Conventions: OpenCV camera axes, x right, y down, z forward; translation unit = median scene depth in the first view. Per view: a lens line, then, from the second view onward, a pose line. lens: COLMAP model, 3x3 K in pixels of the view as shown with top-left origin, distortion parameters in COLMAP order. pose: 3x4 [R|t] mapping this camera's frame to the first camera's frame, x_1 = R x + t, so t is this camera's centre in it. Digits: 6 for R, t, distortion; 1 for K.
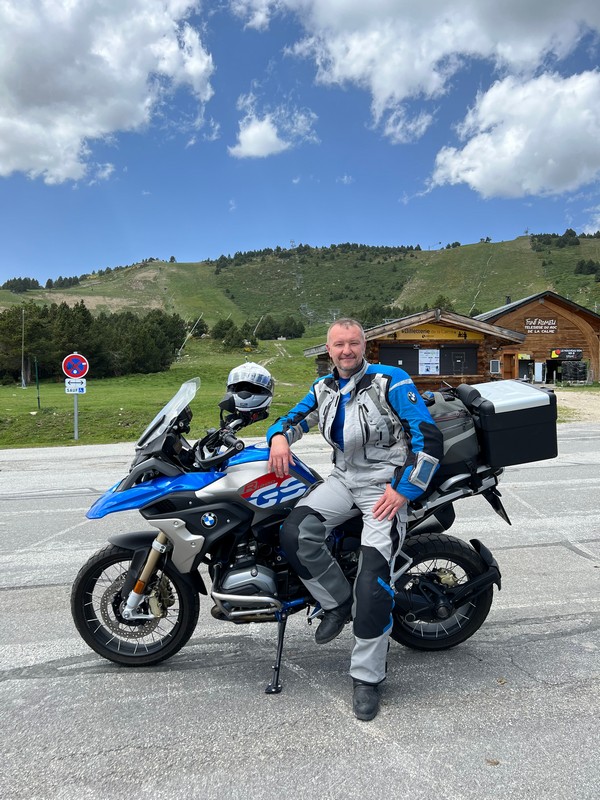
lens RADIAL K [[599.0, 0, 300.4], [0, 599.0, 416.7], [0, 0, 1]] dist [0.091471, -0.150723]
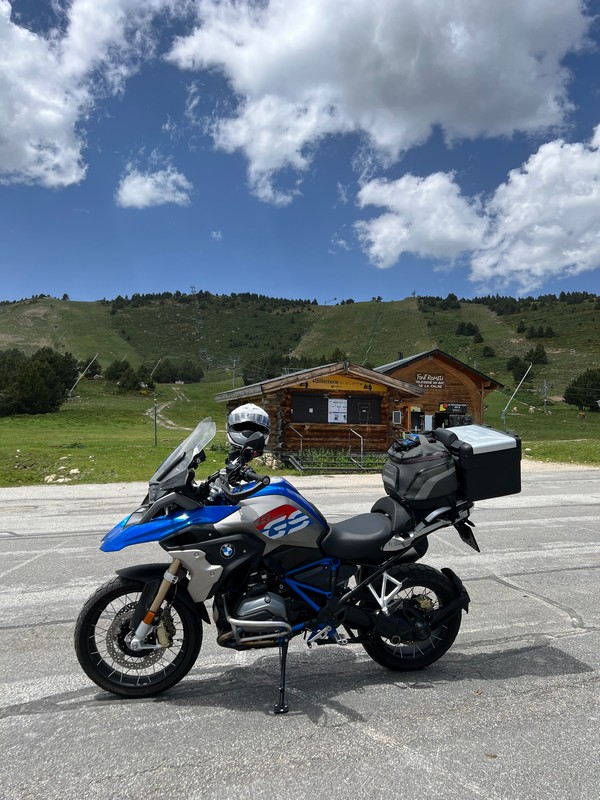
lens RADIAL K [[599.0, 0, 300.4], [0, 599.0, 416.7], [0, 0, 1]] dist [0.091471, -0.150723]
pose [[0.985164, 0.028749, 0.169193, -0.194193], [-0.015596, 0.996787, -0.078562, 0.014182], [-0.170908, 0.074758, 0.982447, -0.096284]]
